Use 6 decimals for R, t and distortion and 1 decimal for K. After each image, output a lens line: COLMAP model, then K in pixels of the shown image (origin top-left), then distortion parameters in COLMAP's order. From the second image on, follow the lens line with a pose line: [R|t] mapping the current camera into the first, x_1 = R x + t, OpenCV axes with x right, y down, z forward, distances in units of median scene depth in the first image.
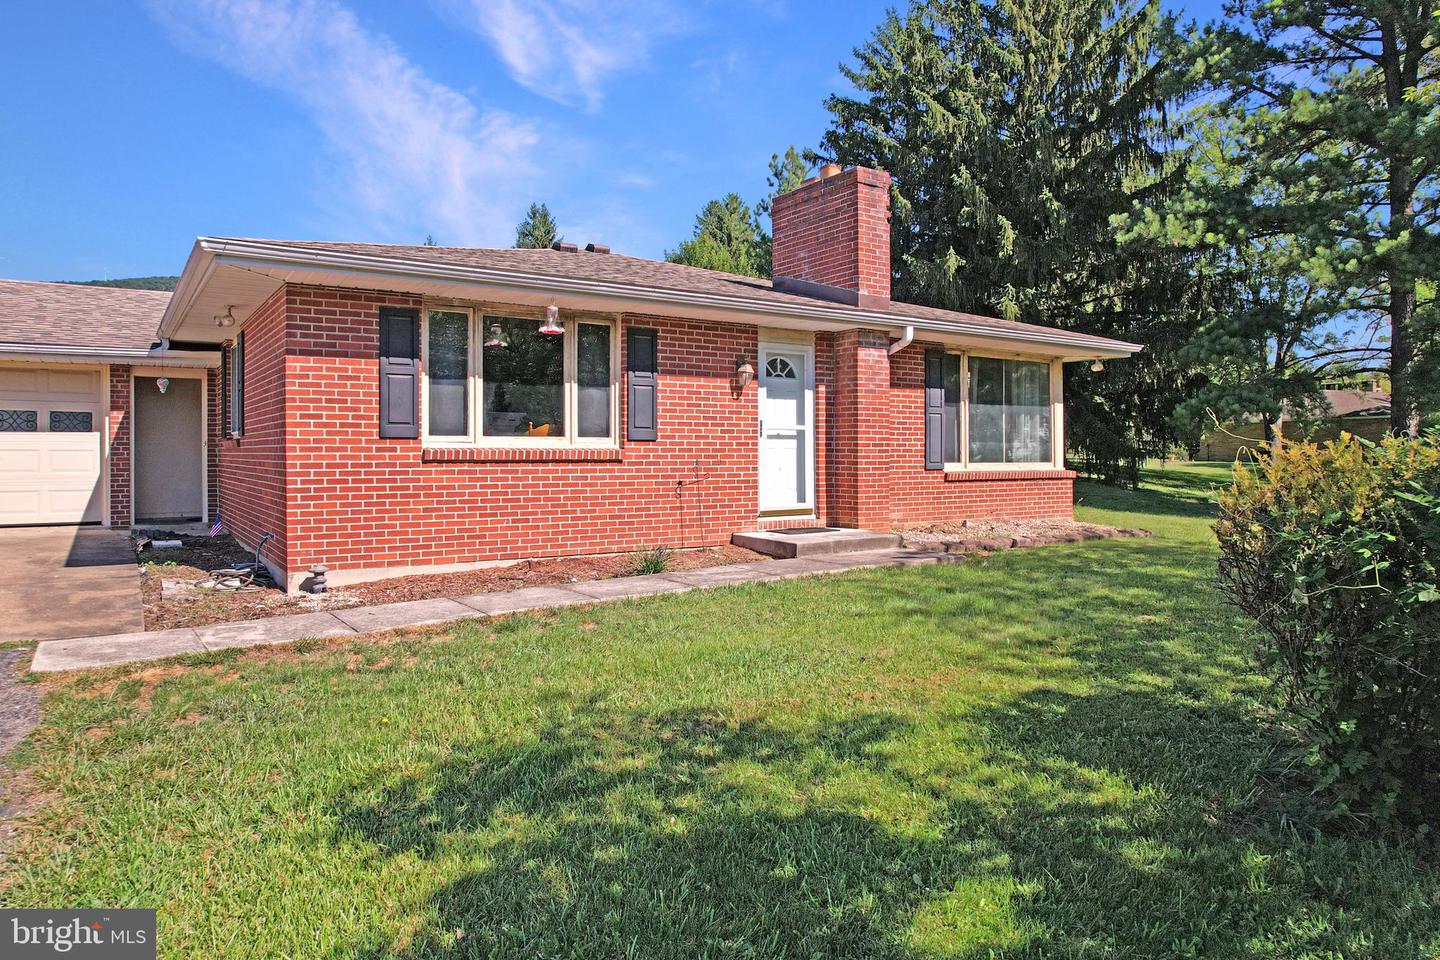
lens RADIAL K [[929.3, 0, 723.3], [0, 929.3, 390.5], [0, 0, 1]] dist [-0.028164, 0.000349]
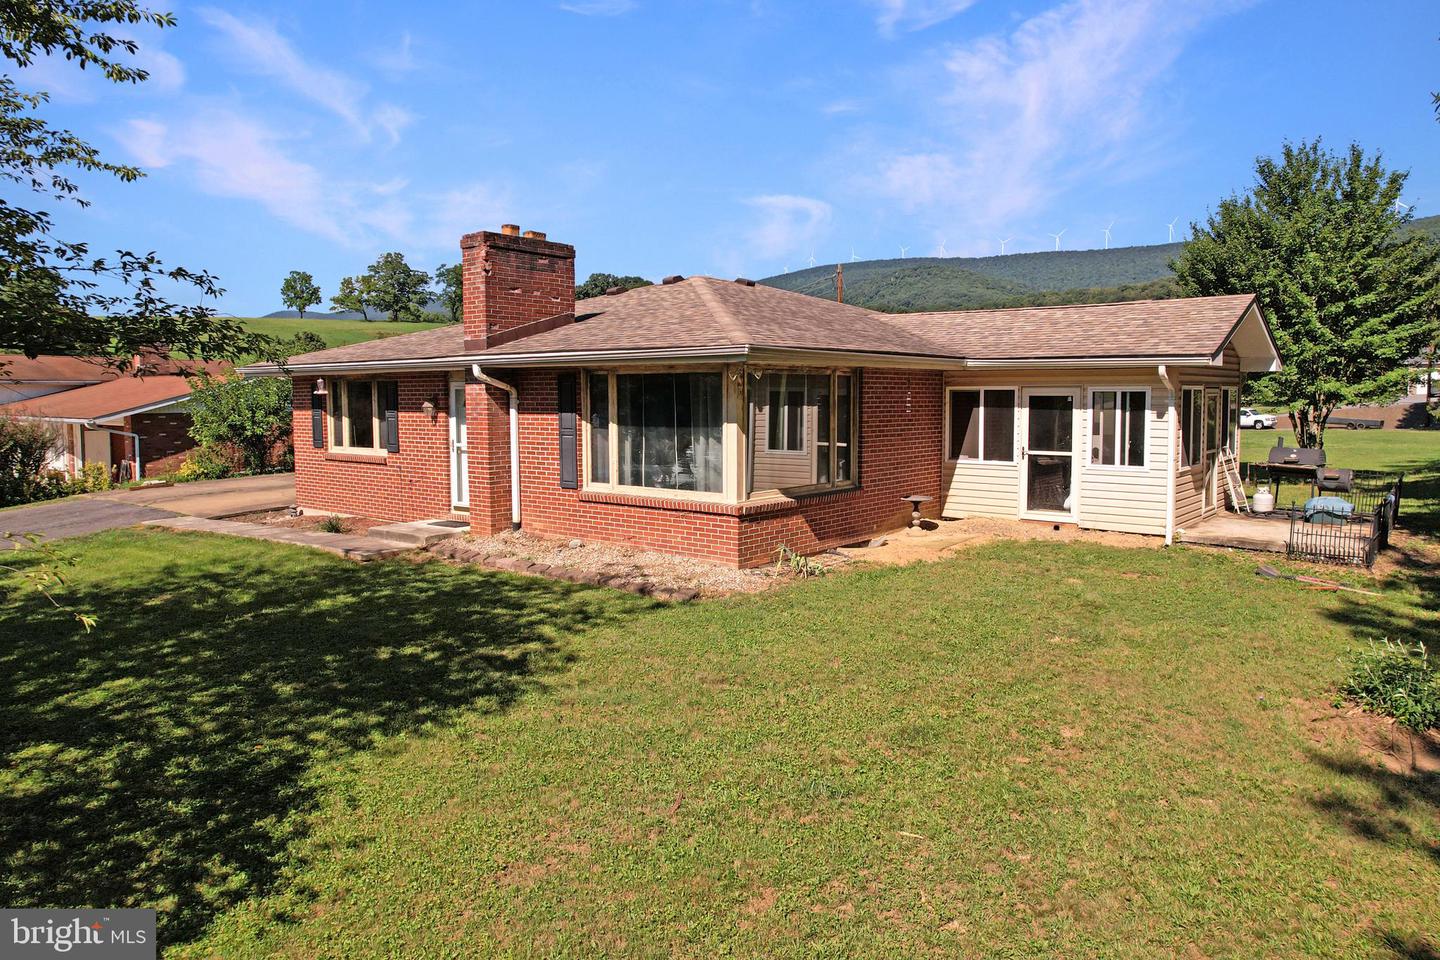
lens RADIAL K [[950.8, 0, 721.8], [0, 950.8, 435.3], [0, 0, 1]] dist [-0.031025, 0.001166]
pose [[0.291003, 0.035513, -0.956063, 1.561968], [0.064966, 0.996271, 0.056781, -0.029985], [0.954514, -0.078635, 0.287610, 1.023229]]
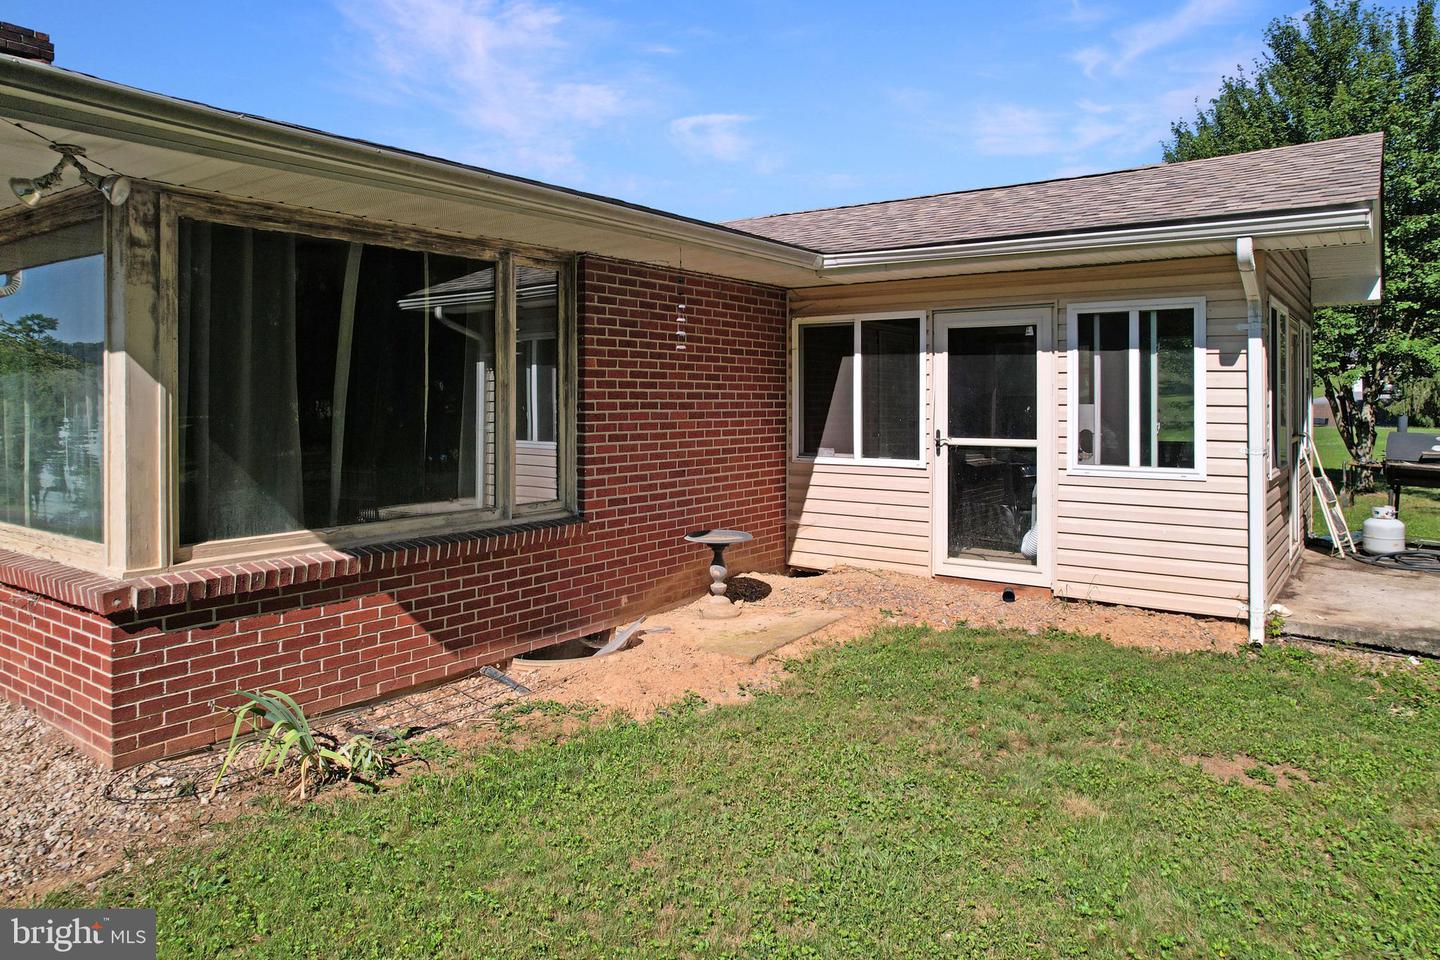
lens RADIAL K [[947.5, 0, 684.2], [0, 947.5, 382.1], [0, 0, 1]] dist [-0.021184, -0.000243]
pose [[0.323529, -0.021455, -0.945975, 0.949427], [0.064776, 0.997900, -0.000479, 0.048836], [0.943998, -0.061122, 0.324239, 1.451761]]
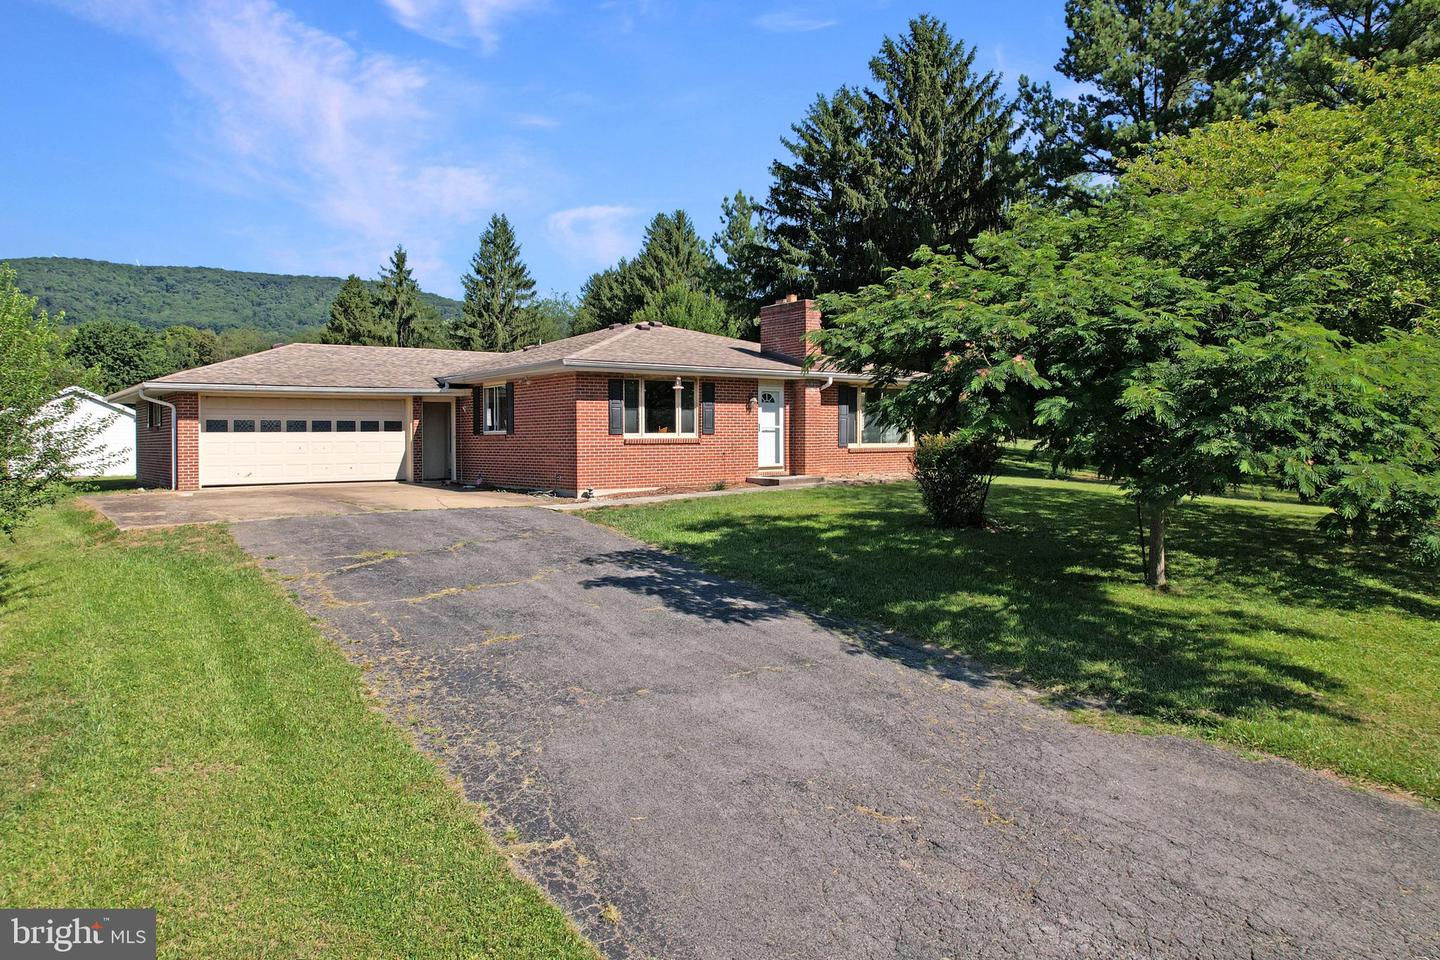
lens RADIAL K [[950.8, 0, 721.8], [0, 950.8, 435.3], [0, 0, 1]] dist [-0.031025, 0.001166]
pose [[0.996924, -0.008402, 0.077923, -0.218558], [0.003575, 0.998077, 0.061881, -0.076692], [-0.078293, -0.061412, 0.995037, -1.156555]]
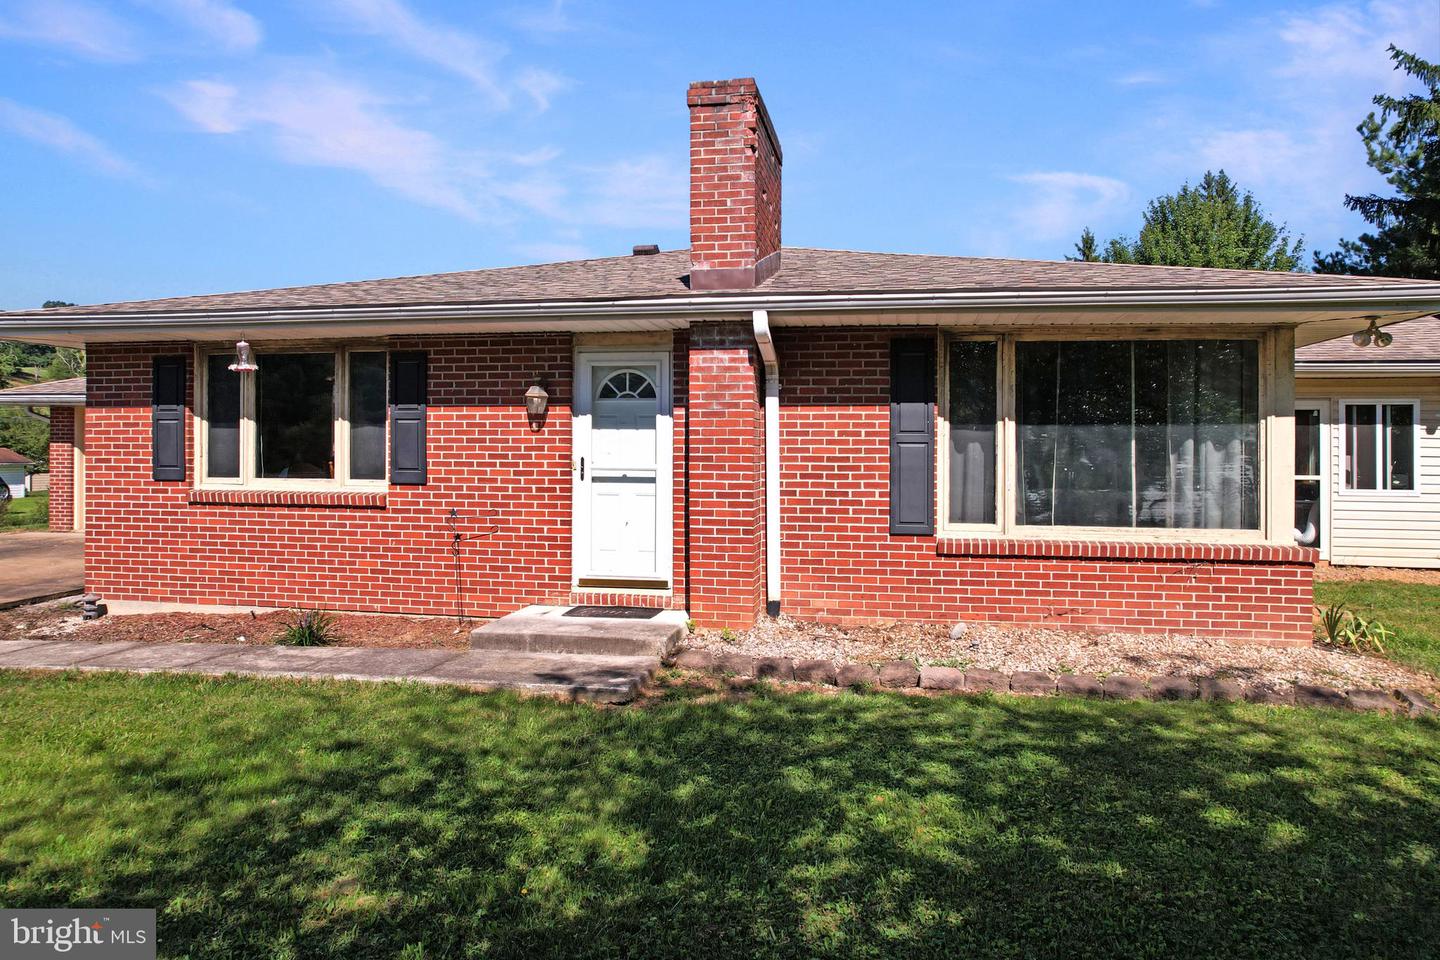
lens RADIAL K [[968.4, 0, 713.9], [0, 968.4, 415.1], [0, 0, 1]] dist [-0.028474, 0.001314]
pose [[0.705429, -0.027964, -0.708229, 0.703236], [0.039633, 0.999214, 0.000023, 0.001681], [0.707672, -0.028086, 0.705983, 0.548996]]
